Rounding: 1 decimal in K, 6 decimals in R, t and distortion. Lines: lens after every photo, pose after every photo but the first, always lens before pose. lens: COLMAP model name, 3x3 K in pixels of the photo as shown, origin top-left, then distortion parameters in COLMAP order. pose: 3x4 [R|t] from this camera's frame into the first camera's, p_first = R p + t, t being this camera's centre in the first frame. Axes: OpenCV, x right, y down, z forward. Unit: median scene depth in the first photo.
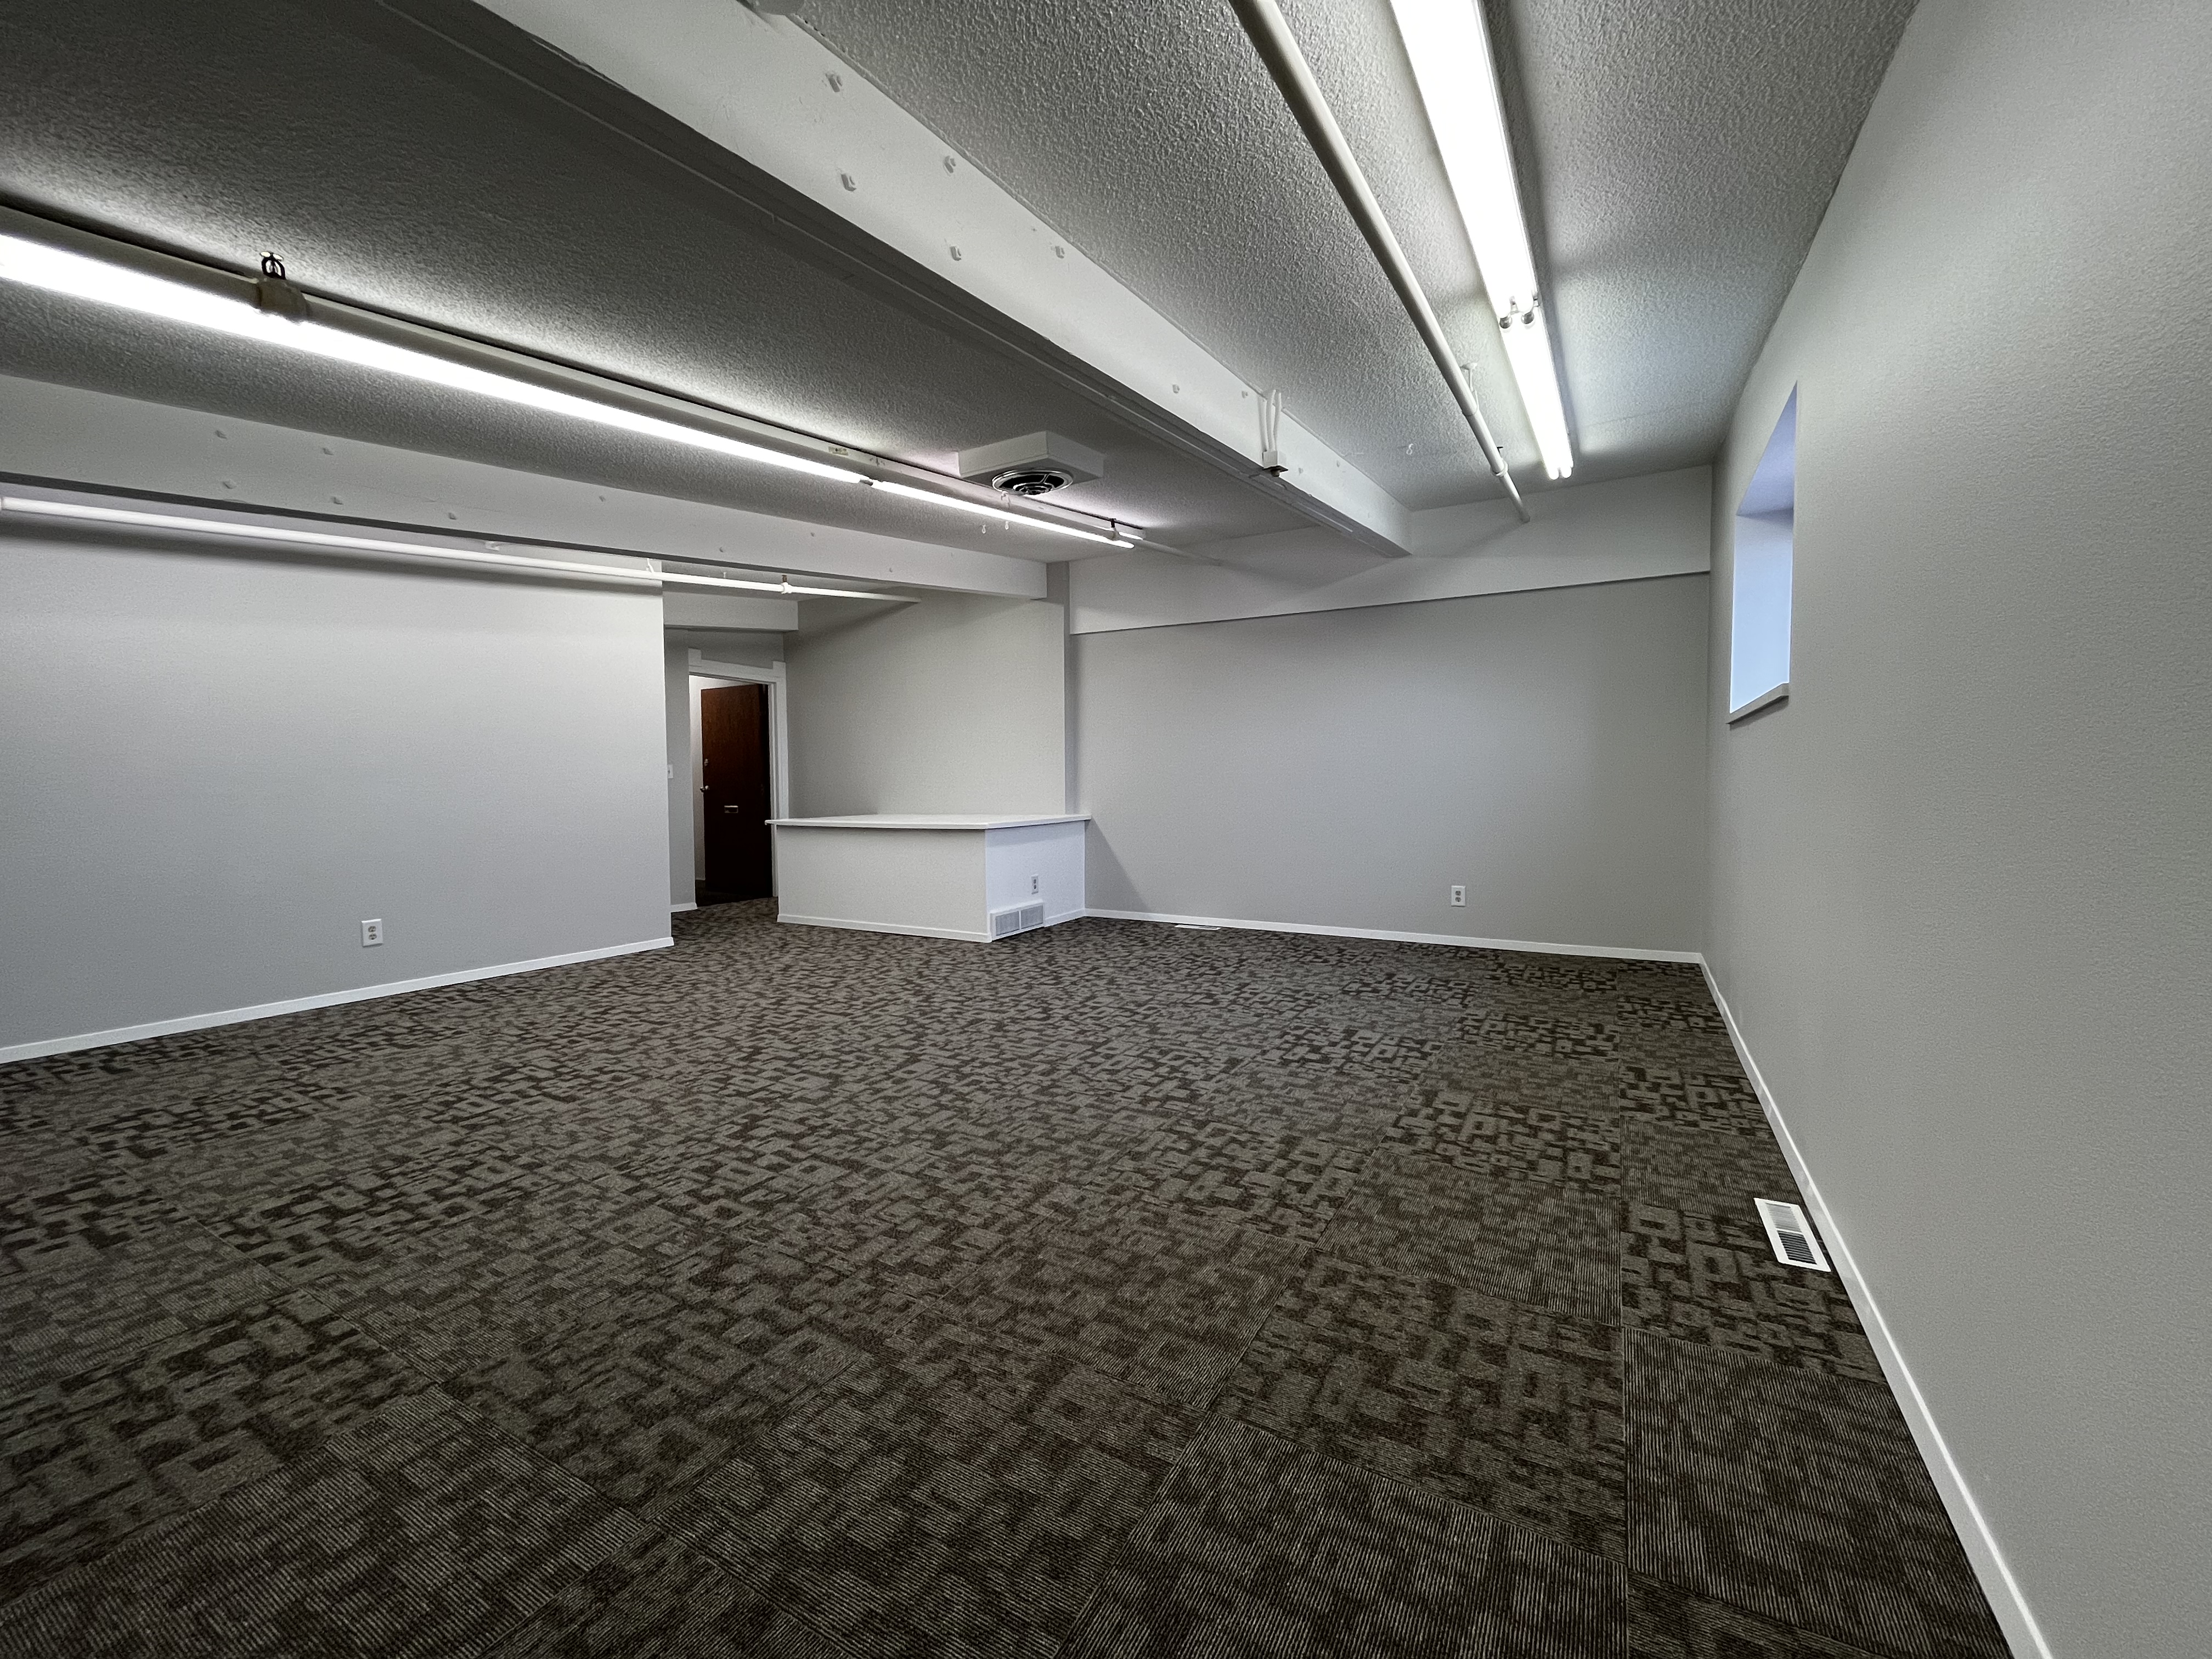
lens RADIAL K [[902.9, 0, 1098.6], [0, 902.9, 823.6], [0, 0, 1]] dist [0.000128, 0.000133]
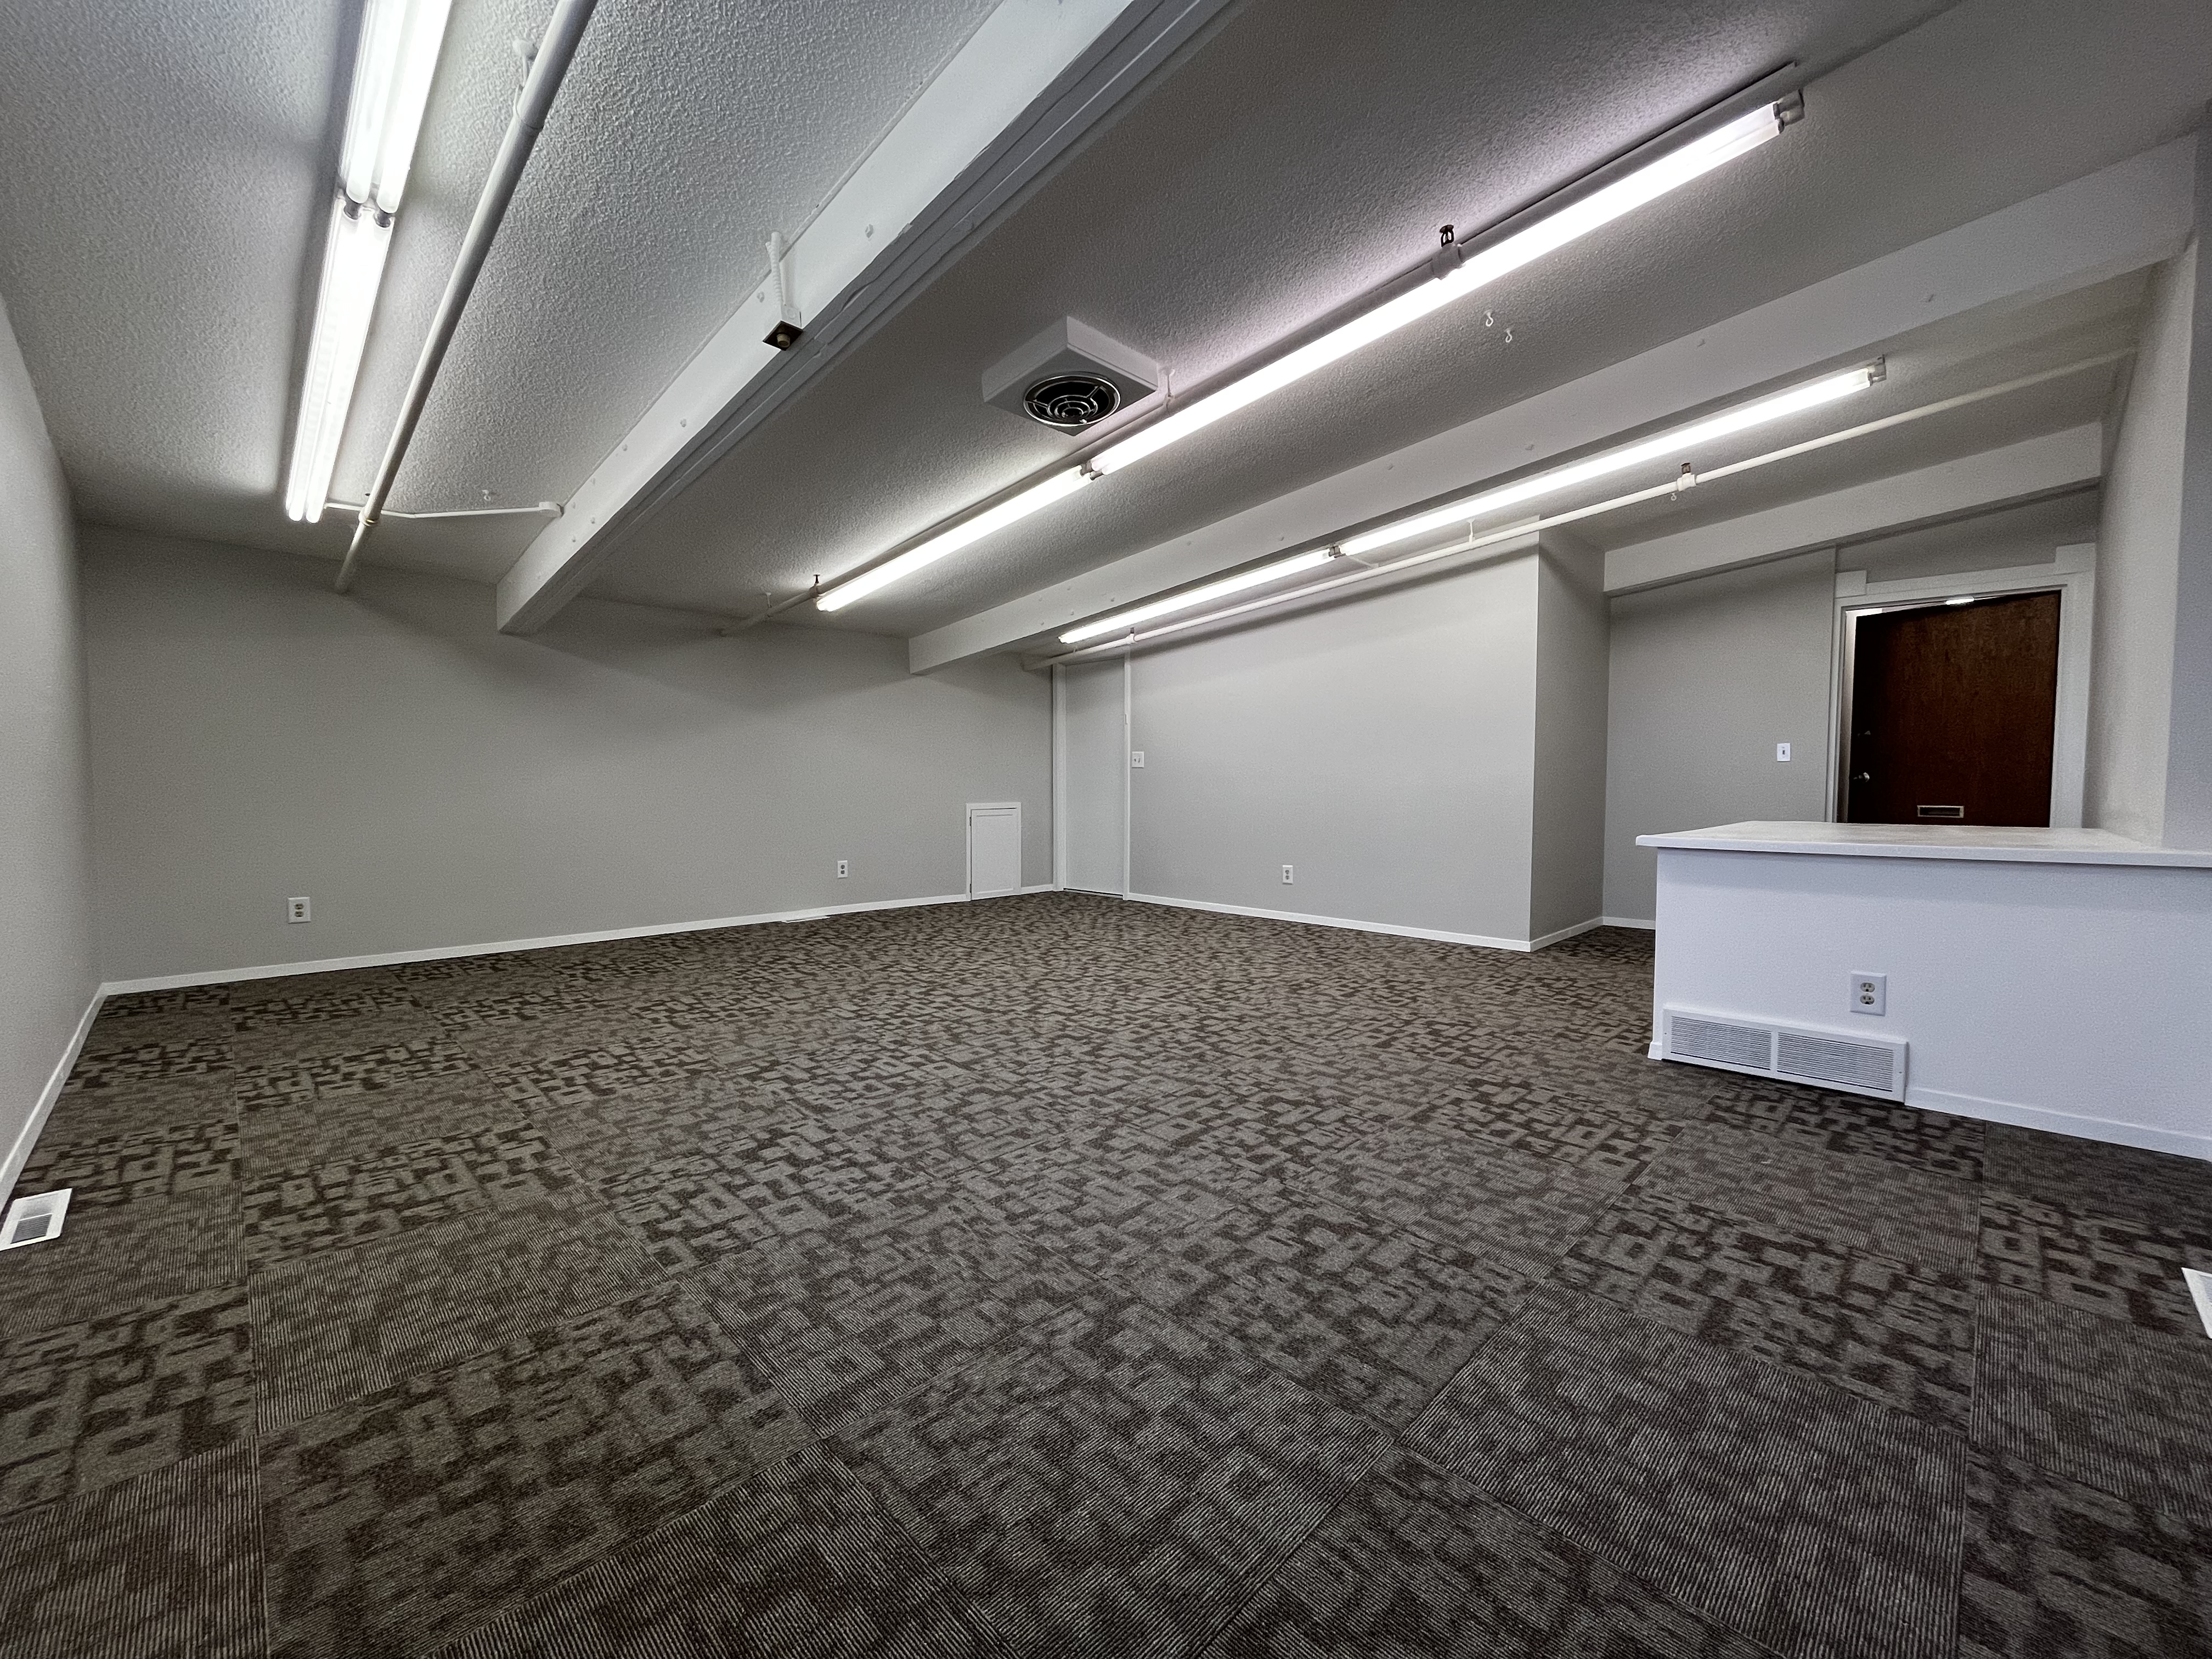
lens RADIAL K [[902.9, 0, 1098.6], [0, 902.9, 823.6], [0, 0, 1]] dist [0.000128, 0.000133]
pose [[-0.276334, 0.051742, -0.959668, 0.898139], [-0.041156, 0.996997, 0.065606, -0.055394], [0.960180, 0.057625, -0.273374, 1.546733]]
